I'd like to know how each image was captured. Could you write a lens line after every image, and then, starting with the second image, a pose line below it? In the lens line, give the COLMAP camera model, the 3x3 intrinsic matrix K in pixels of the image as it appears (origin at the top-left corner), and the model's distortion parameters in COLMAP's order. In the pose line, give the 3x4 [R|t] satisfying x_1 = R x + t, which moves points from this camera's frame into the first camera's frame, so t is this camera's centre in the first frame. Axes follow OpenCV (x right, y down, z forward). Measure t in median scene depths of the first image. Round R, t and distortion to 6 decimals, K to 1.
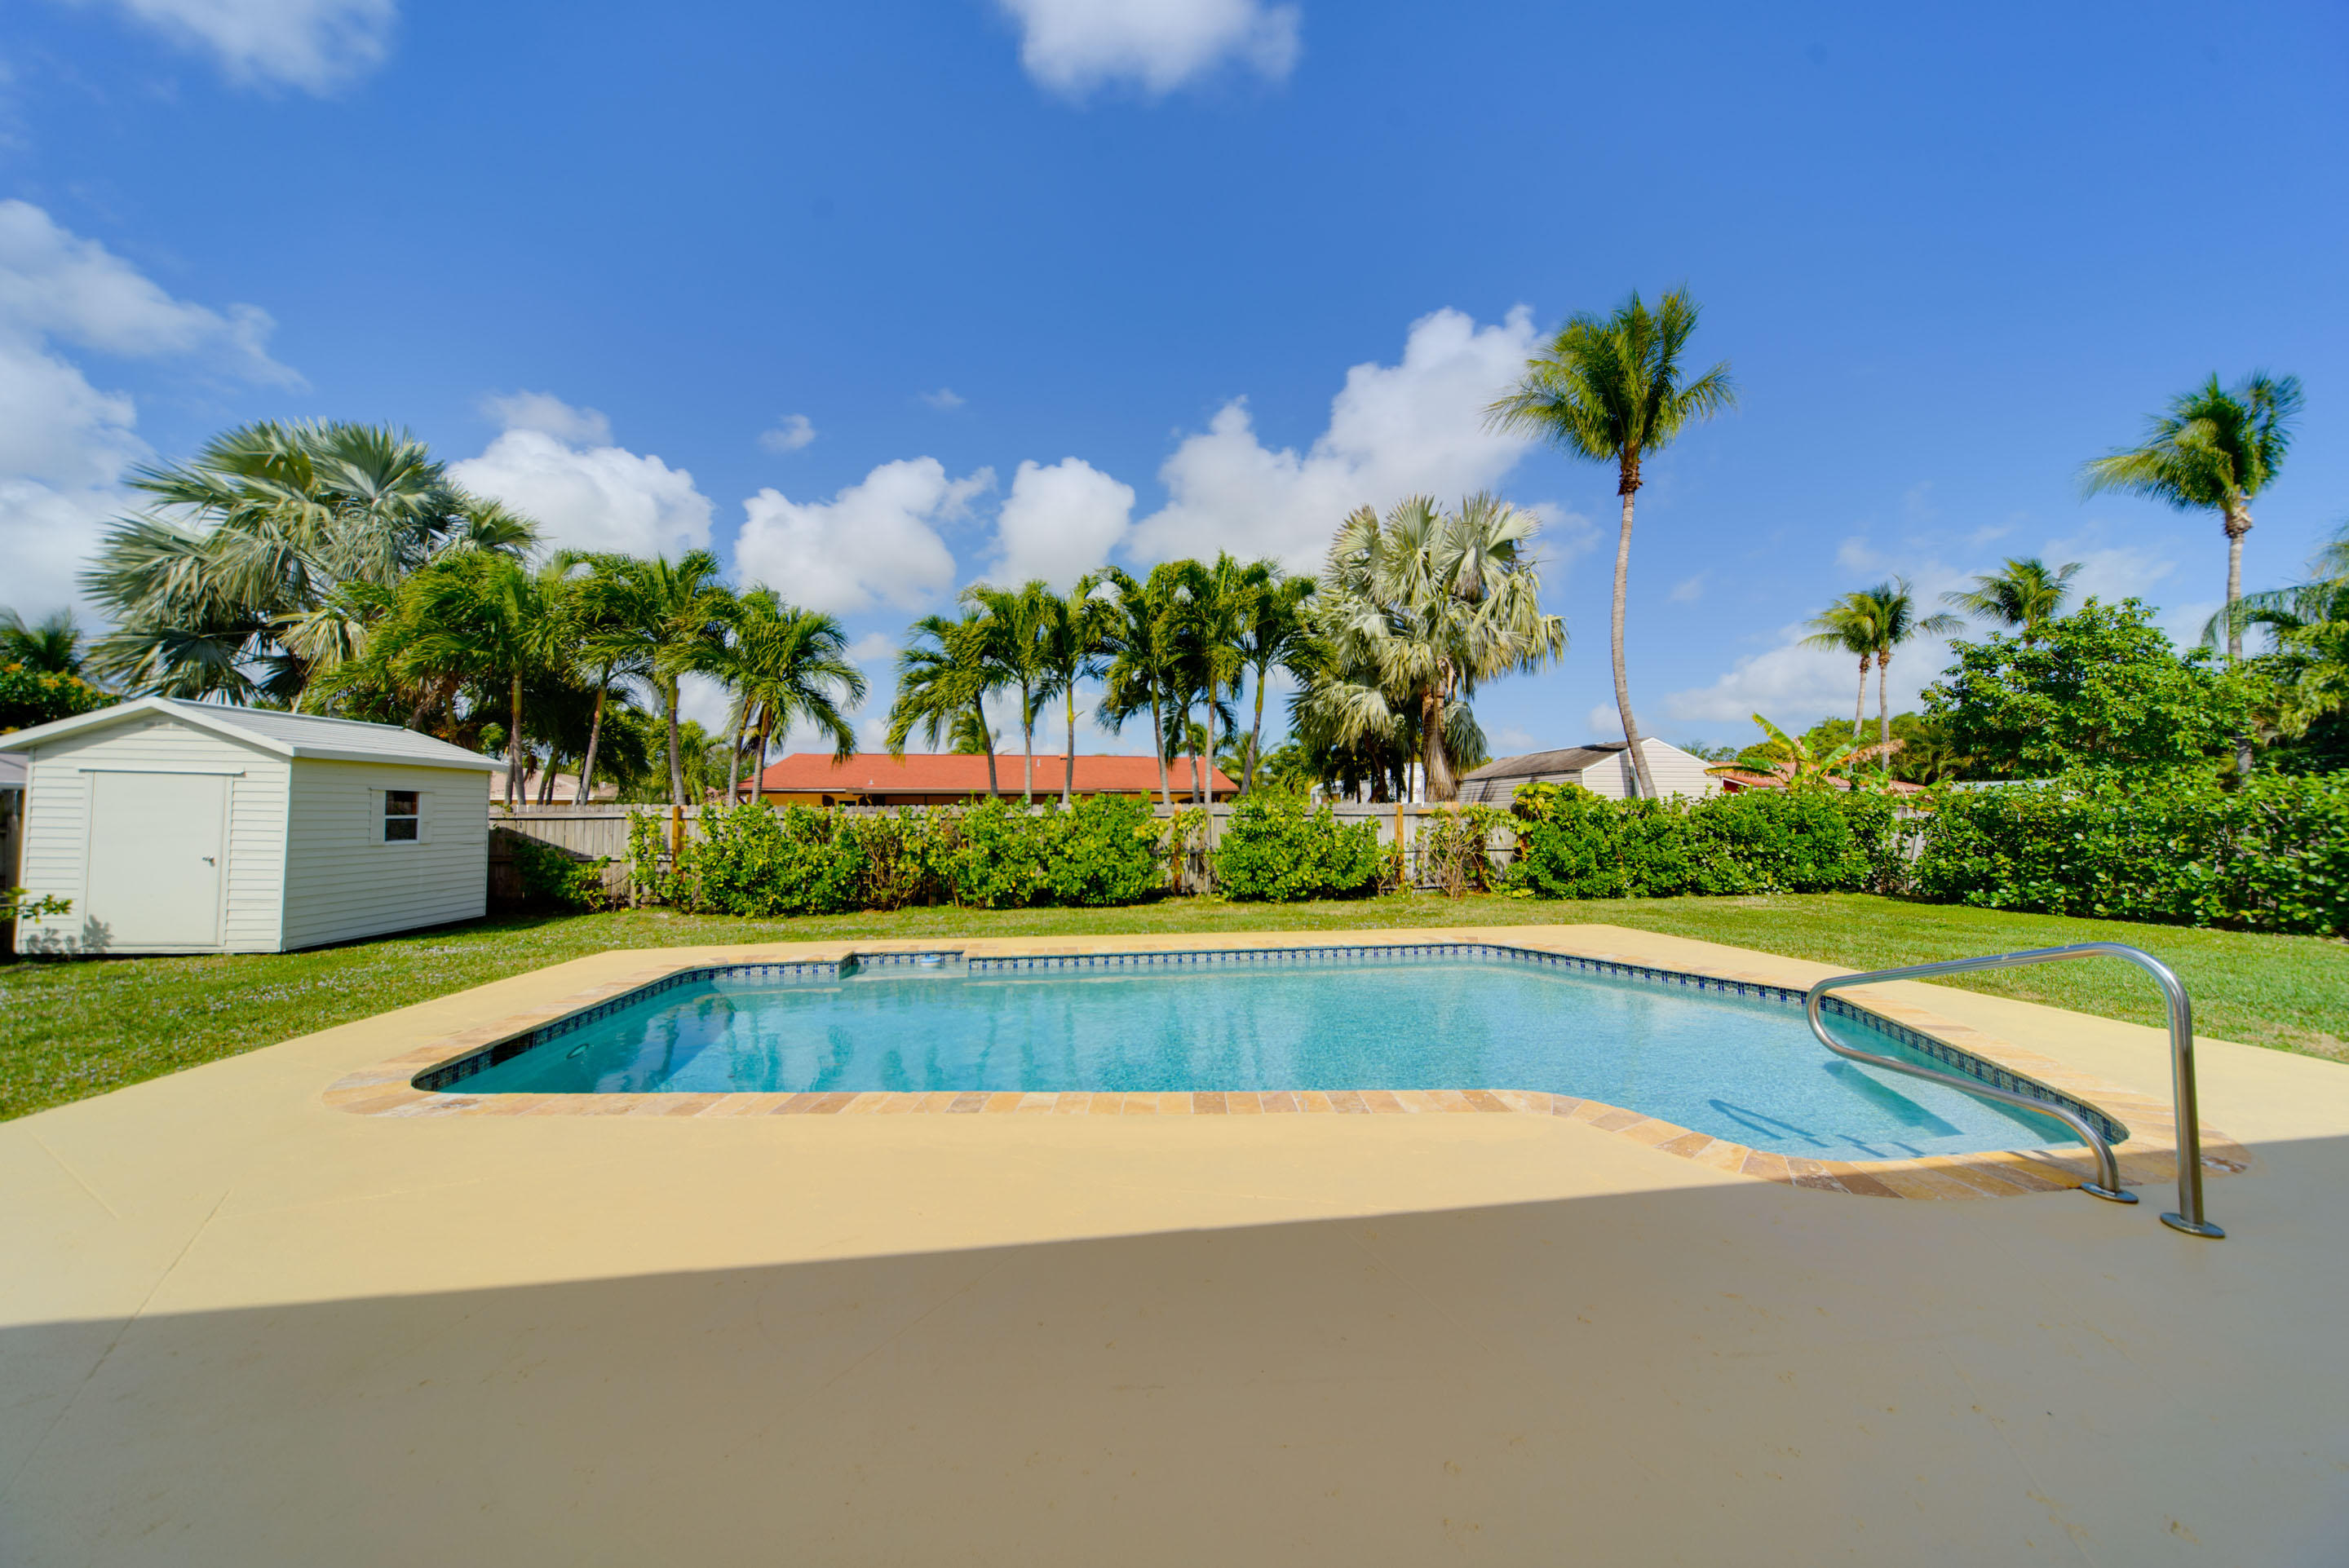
lens RADIAL K [[805.1, 0, 1170.4], [0, 805.1, 793.1], [0, 0, 1]] dist [0.003186, -0.000776]
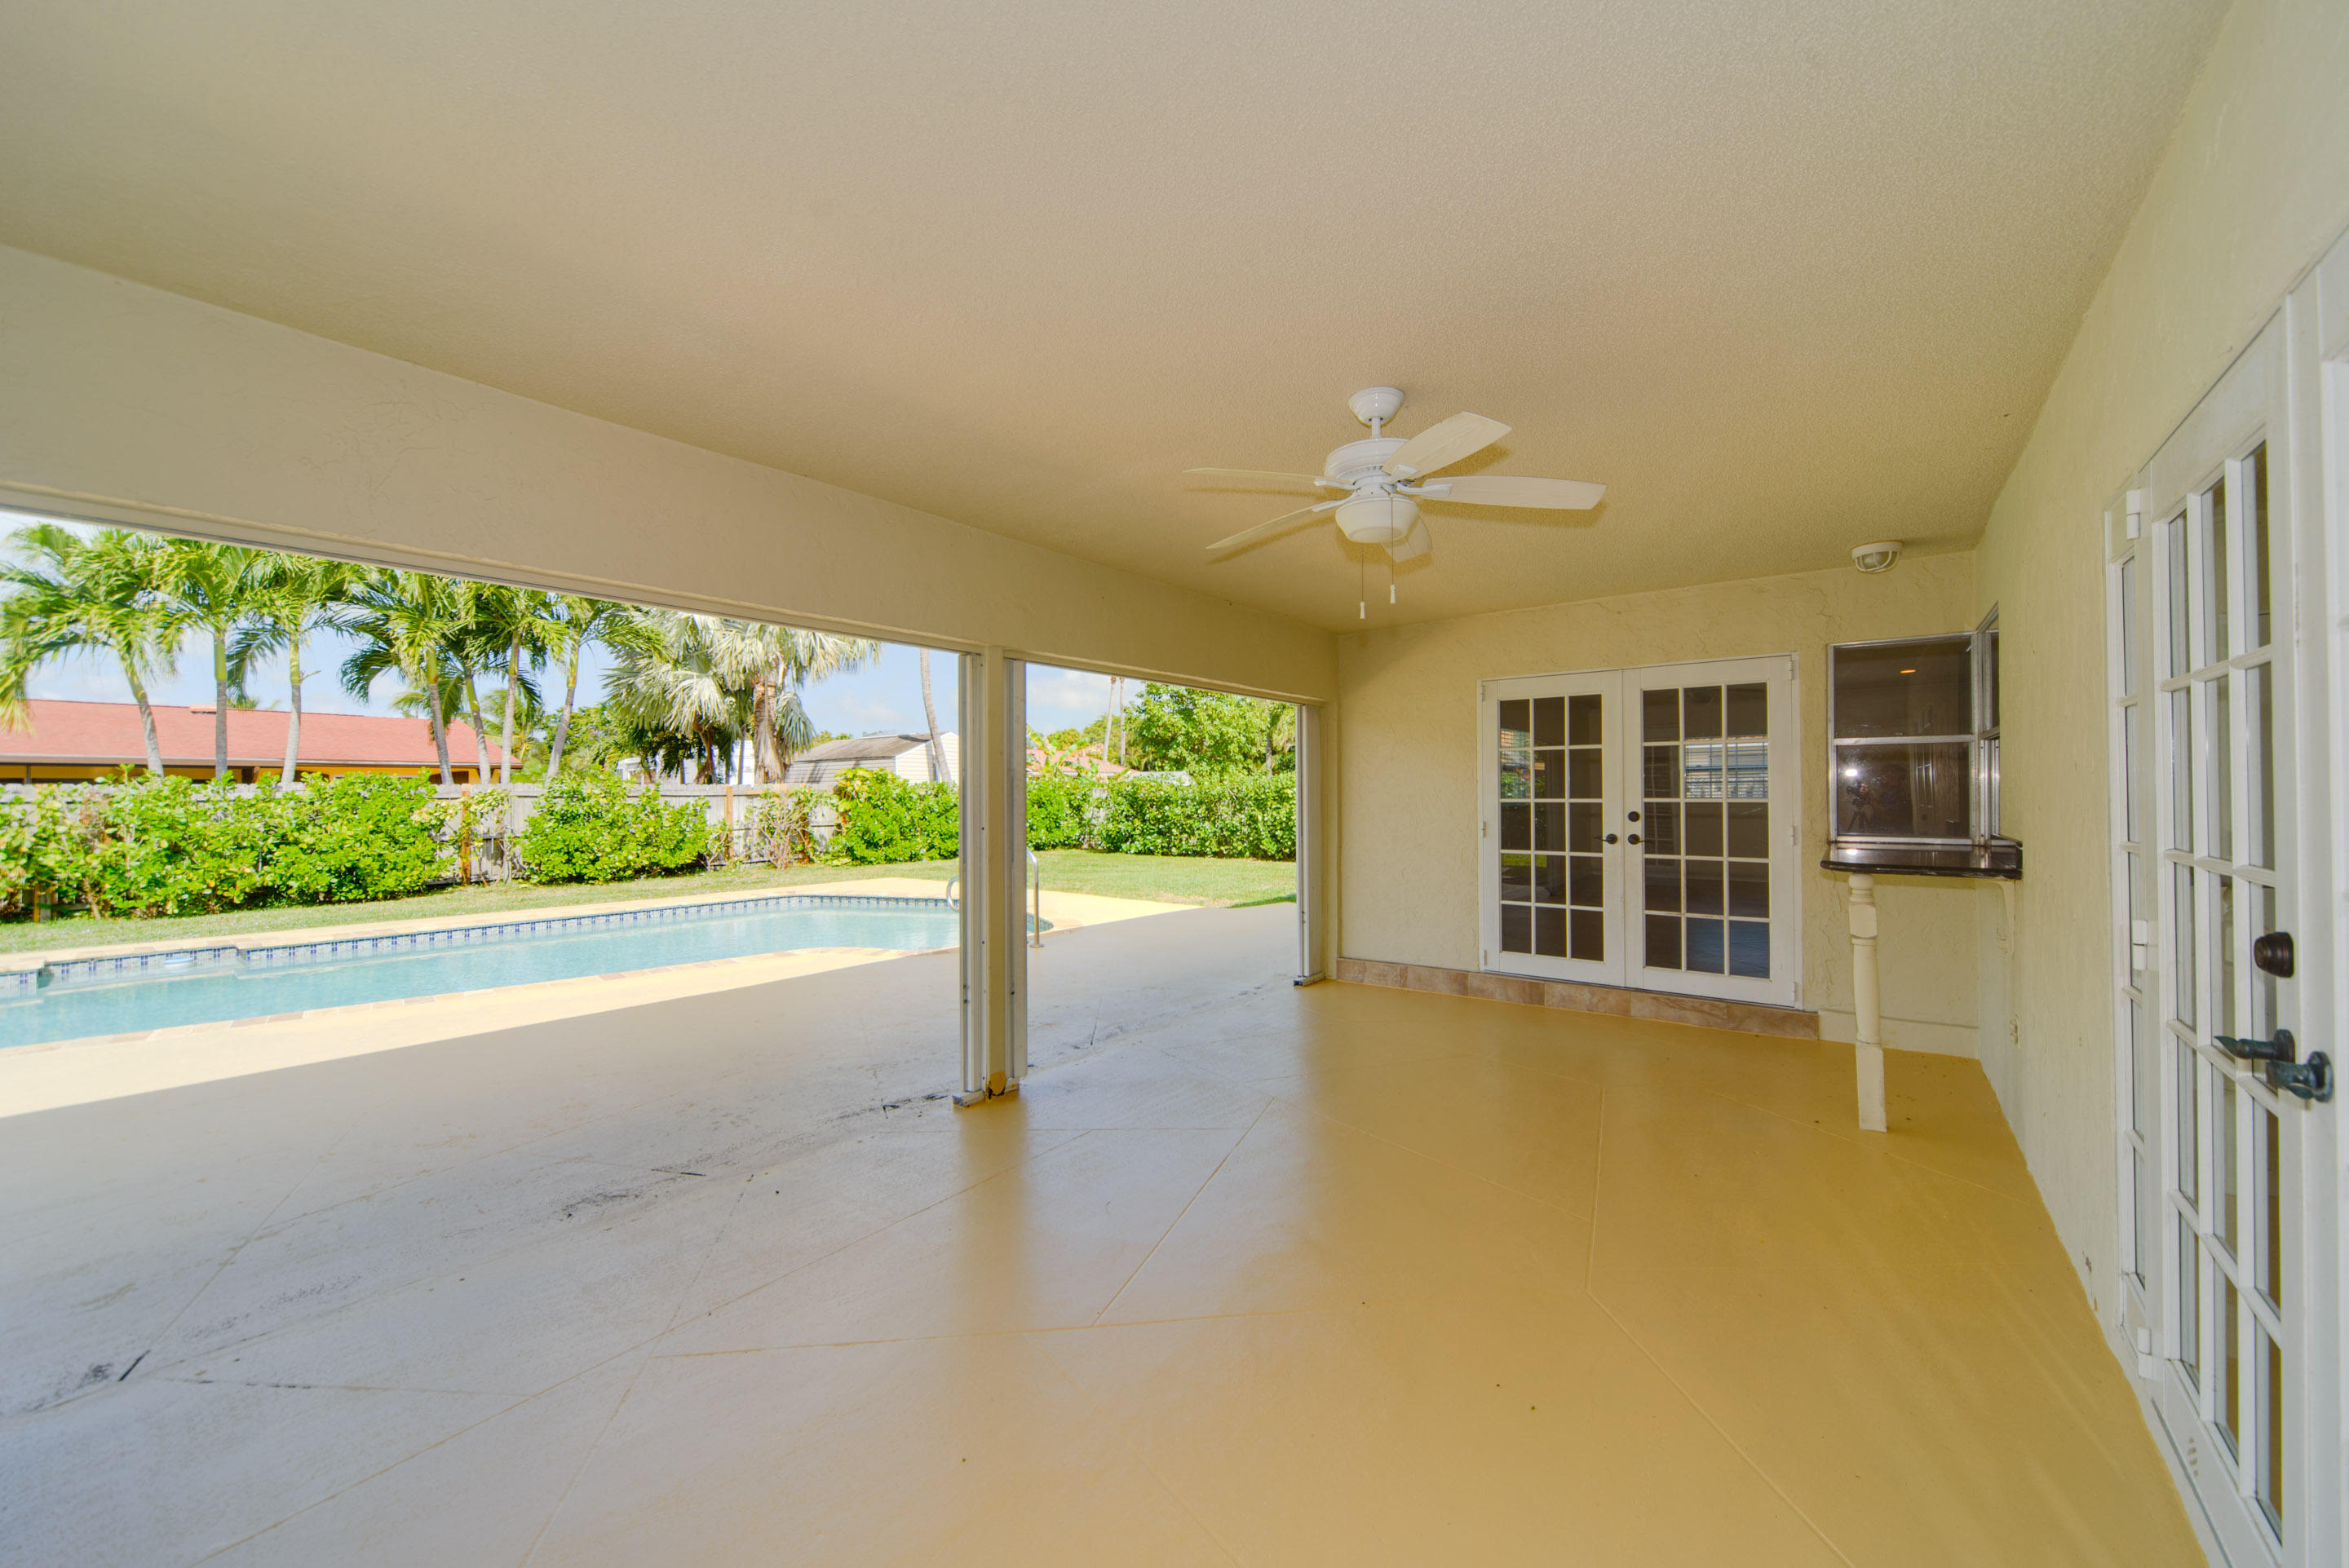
lens RADIAL K [[872.4, 0, 1175.0], [0, 872.4, 782.1], [0, 0, 1]] dist [0.002751, -0.000707]
pose [[0.729344, 0.007945, 0.684101, -0.086341], [-0.019189, 0.999777, 0.008847, -0.013806], [-0.683878, -0.019580, 0.729334, -0.278289]]
